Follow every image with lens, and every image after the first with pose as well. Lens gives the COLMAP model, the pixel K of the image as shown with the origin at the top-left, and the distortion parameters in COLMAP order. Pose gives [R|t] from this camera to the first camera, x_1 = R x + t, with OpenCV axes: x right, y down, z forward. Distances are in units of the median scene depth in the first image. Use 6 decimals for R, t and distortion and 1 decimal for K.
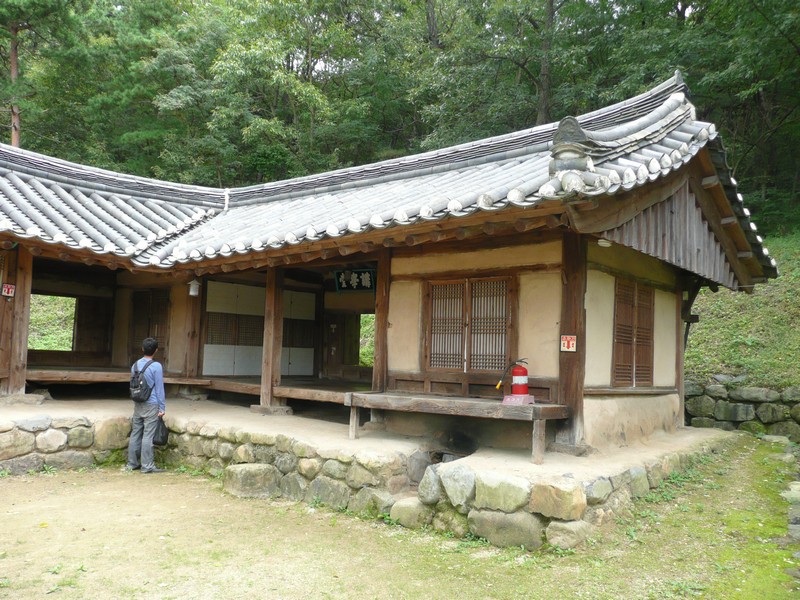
lens RADIAL K [[667.6, 0, 394.6], [0, 667.6, 300.8], [0, 0, 1]] dist [-0.039753, 0.030474]
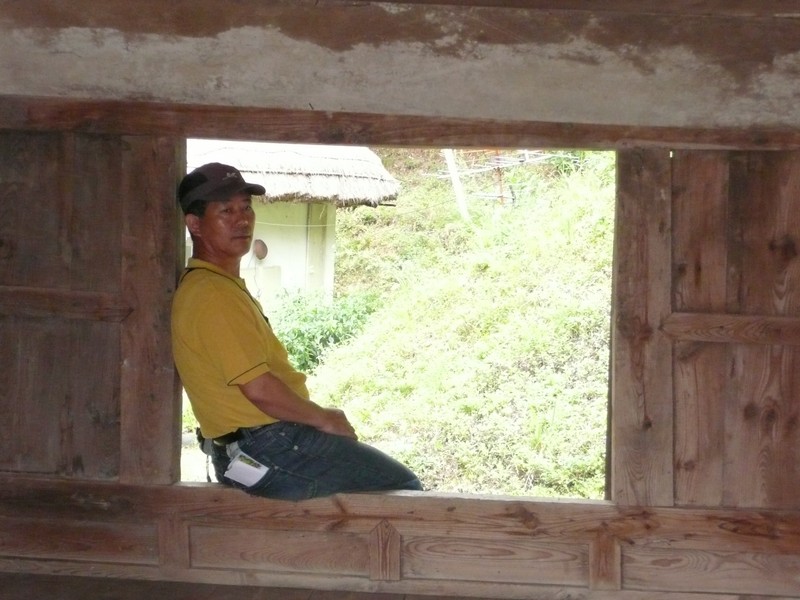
lens RADIAL K [[1678.1, 0, 398.6], [0, 1678.1, 298.4], [0, 0, 1]] dist [0.166579, 0.000000]
pose [[0.593344, -0.001304, -0.804948, -0.278860], [0.064788, 0.996832, 0.046142, 0.012146], [0.802337, -0.079529, 0.591549, 1.006921]]
